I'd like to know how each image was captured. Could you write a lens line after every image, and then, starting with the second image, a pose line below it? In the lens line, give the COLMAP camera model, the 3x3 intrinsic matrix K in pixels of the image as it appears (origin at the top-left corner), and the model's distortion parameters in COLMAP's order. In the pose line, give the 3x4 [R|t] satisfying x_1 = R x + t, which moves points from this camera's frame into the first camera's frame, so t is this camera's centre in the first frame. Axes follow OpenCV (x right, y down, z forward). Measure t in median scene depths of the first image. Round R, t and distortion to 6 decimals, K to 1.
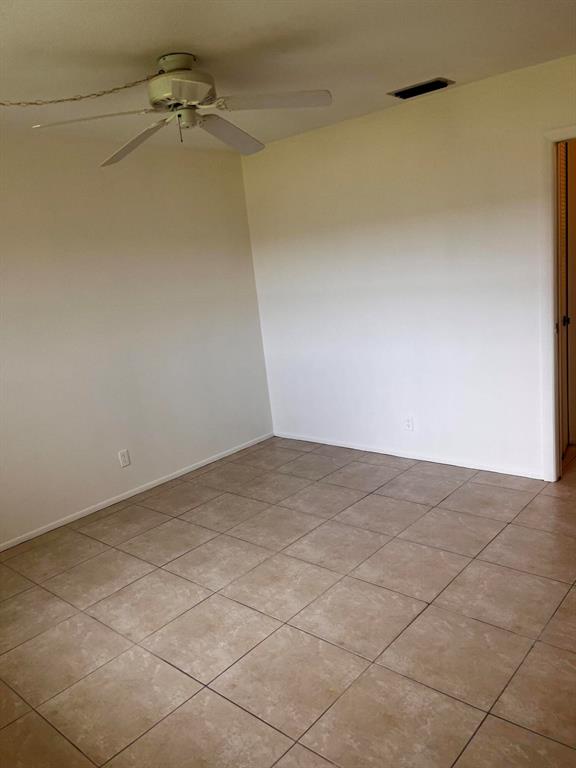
lens RADIAL K [[581.6, 0, 291.1], [0, 581.6, 385.3], [0, 0, 1]] dist [0.054973, -0.079754]
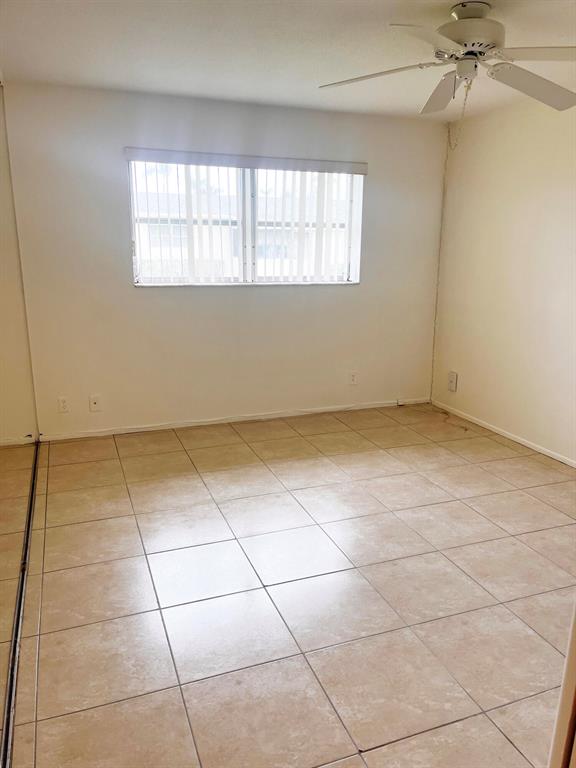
lens RADIAL K [[581.6, 0, 291.1], [0, 581.6, 385.3], [0, 0, 1]] dist [0.054973, -0.079754]
pose [[-0.468980, 0.309162, -0.827331, 0.768725], [-0.145211, 0.896995, 0.417509, -0.295245], [0.871190, 0.315941, -0.375779, 1.073779]]
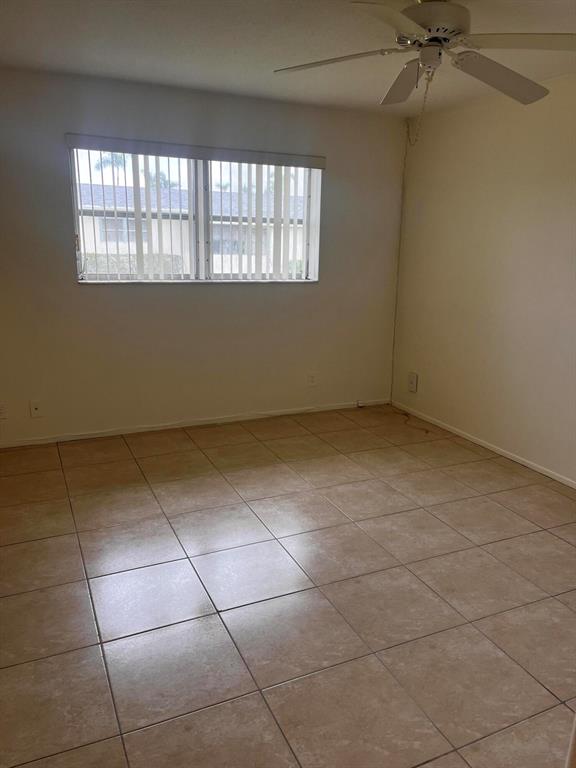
lens RADIAL K [[581.6, 0, 291.1], [0, 581.6, 385.3], [0, 0, 1]] dist [0.054973, -0.079754]
pose [[-0.407752, 0.316716, -0.856405, 0.711217], [-0.169307, 0.895427, 0.411758, -0.283757], [0.897259, 0.312891, -0.311490, 1.050542]]
